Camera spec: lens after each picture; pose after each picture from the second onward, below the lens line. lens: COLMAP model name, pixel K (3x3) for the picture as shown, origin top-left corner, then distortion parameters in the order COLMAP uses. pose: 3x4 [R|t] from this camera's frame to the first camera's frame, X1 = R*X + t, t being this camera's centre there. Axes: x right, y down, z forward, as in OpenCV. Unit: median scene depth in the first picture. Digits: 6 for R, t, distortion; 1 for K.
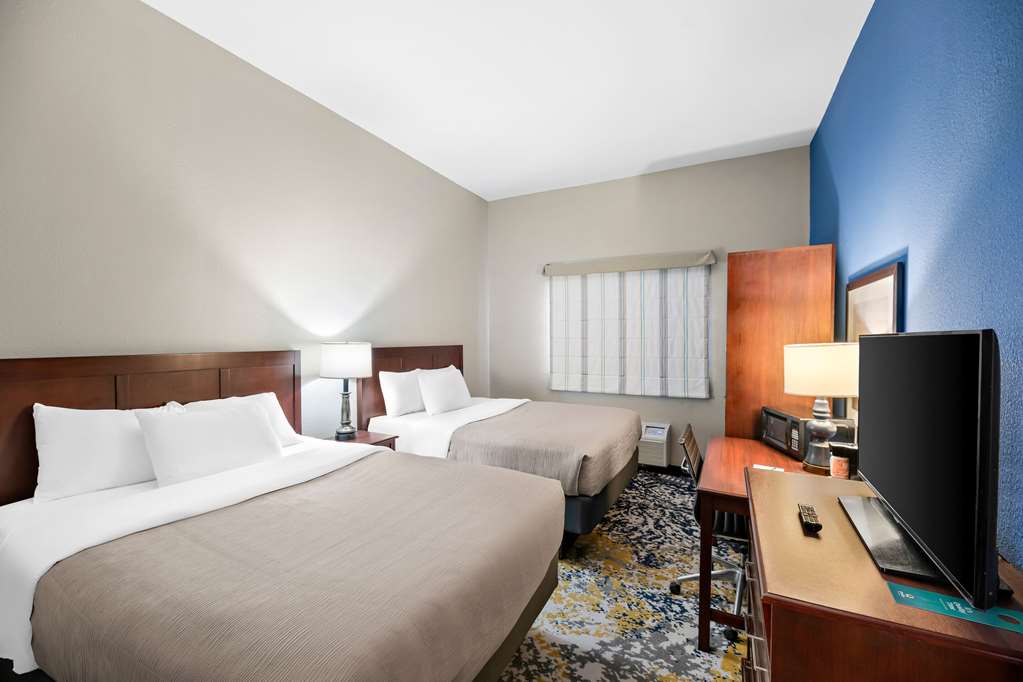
lens RADIAL K [[415.9, 0, 515.6], [0, 415.9, 339.1], [0, 0, 1]] dist [0.000607, 0.000017]
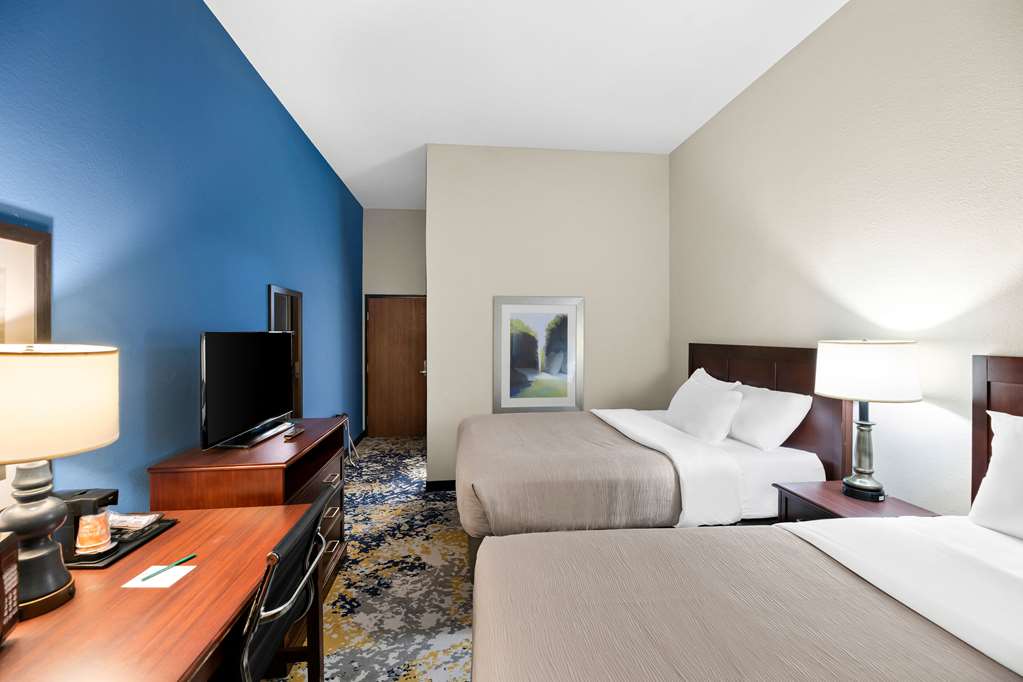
lens RADIAL K [[410.3, 0, 508.0], [0, 410.3, 343.1], [0, 0, 1]] dist [-0.017163, -0.000148]
pose [[-0.832083, 0.013495, -0.554487, 0.582574], [-0.000267, 0.999694, 0.024732, -0.009475], [0.554652, 0.020727, -0.831825, 1.924603]]
